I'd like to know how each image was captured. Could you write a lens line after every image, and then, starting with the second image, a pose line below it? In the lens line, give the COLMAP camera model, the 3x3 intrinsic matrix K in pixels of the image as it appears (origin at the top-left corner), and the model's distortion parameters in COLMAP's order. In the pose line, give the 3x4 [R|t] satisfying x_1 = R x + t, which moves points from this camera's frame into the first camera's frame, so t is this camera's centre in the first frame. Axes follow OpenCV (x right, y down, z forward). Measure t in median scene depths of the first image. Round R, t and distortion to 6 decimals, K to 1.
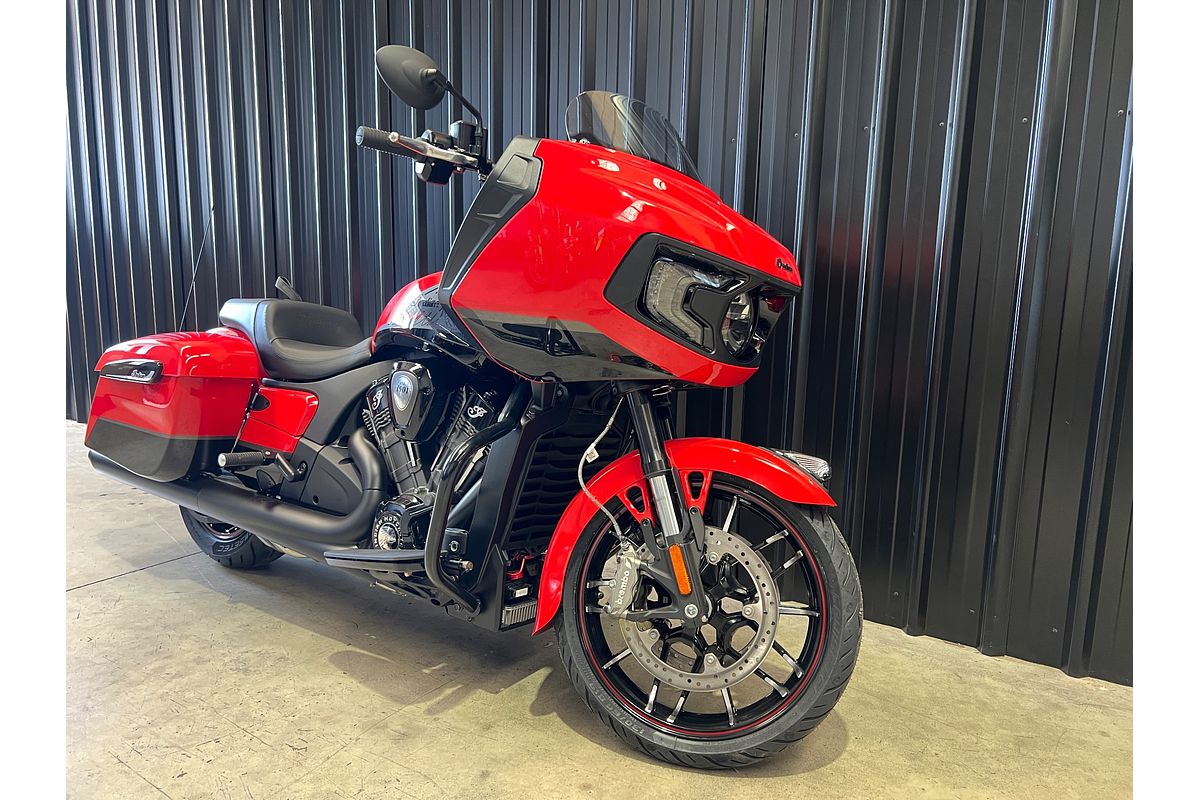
lens RADIAL K [[775.8, 0, 600.0], [0, 775.8, 400.0], [0, 0, 1]] dist [0.001920, -0.000529]
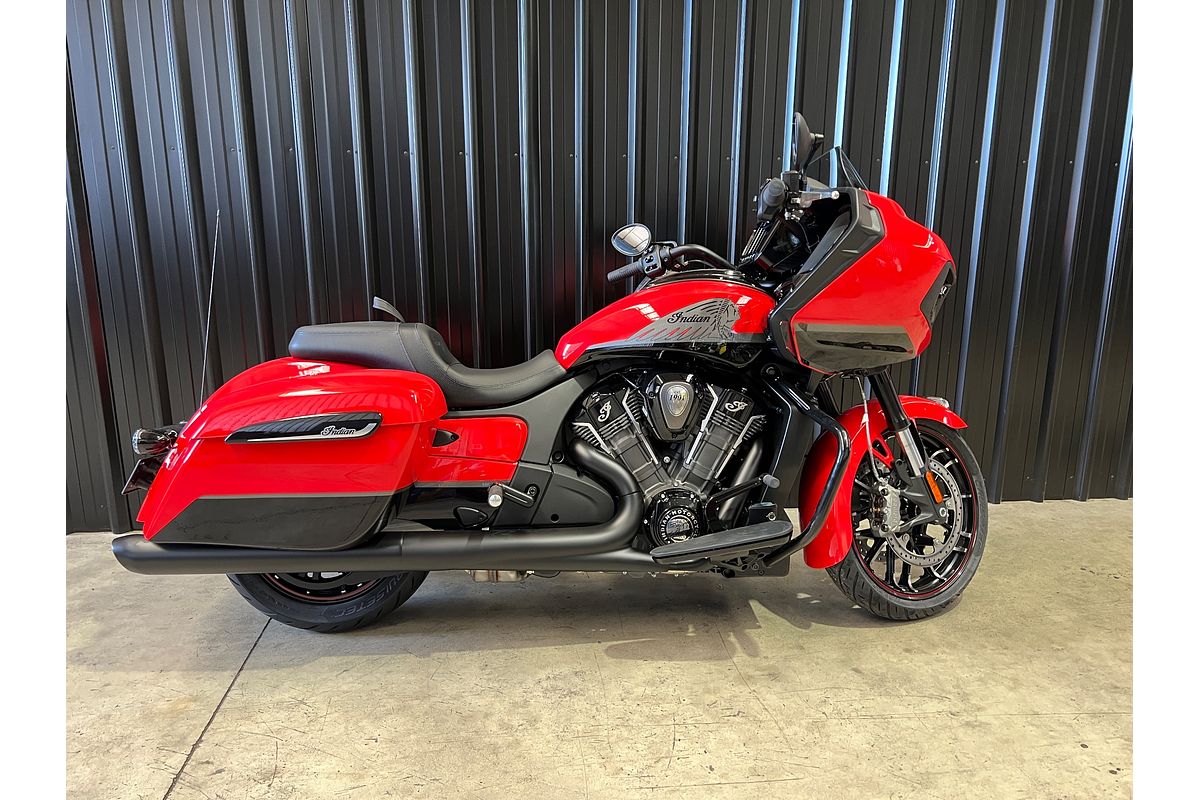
lens RADIAL K [[775.8, 0, 600.0], [0, 775.8, 400.0], [0, 0, 1]] dist [0.001920, -0.000529]
pose [[0.782489, -0.160331, 0.601668, -1.001108], [0.114173, 0.986842, 0.114486, -0.148761], [-0.612107, -0.020890, 0.790499, 0.181337]]
